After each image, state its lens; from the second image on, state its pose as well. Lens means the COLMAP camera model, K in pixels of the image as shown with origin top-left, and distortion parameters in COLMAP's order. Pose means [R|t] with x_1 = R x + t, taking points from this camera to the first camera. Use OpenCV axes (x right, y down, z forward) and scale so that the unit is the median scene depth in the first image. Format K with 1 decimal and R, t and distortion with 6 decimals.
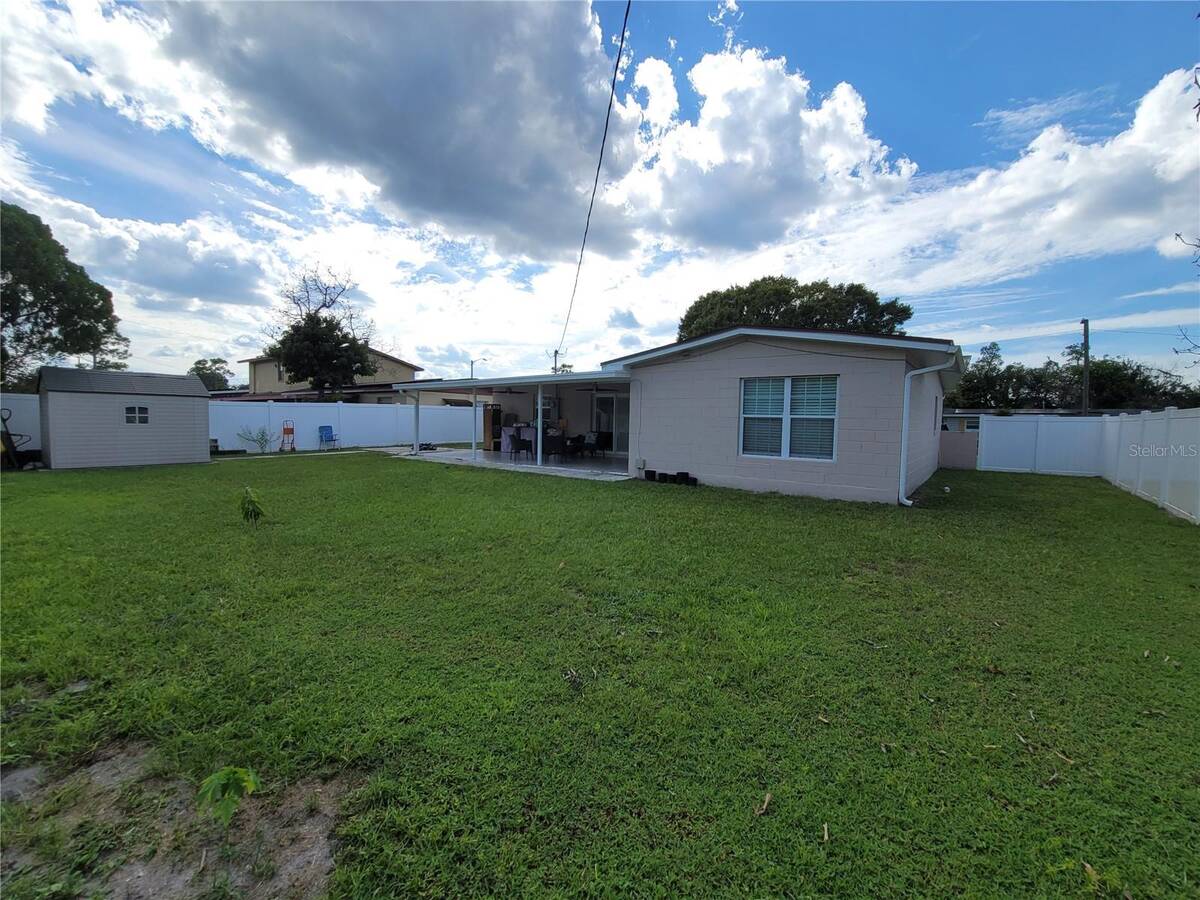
lens RADIAL K [[495.5, 0, 598.3], [0, 495.5, 446.0], [0, 0, 1]] dist [-0.004842, -0.000489]
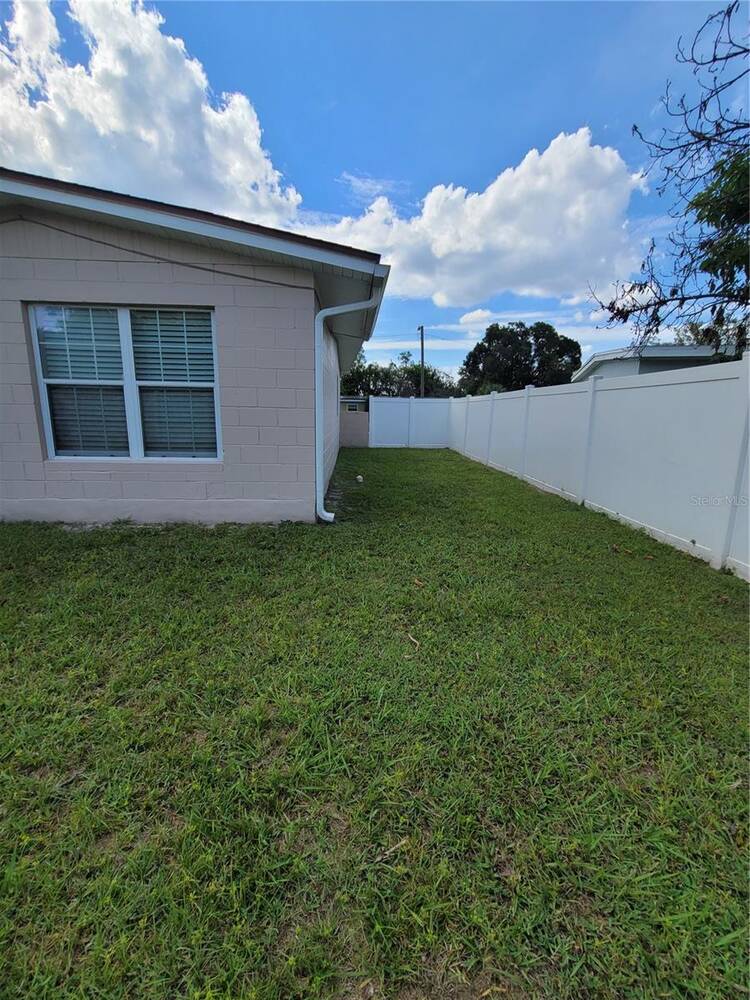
lens RADIAL K [[412.9, 0, 378.0], [0, 412.9, 497.6], [0, 0, 1]] dist [-0.004842, -0.000489]
pose [[0.748624, -0.141617, 0.647693, 0.077541], [0.033060, 0.983679, 0.176868, -0.001953], [-0.662170, -0.110995, 0.741088, 0.132873]]
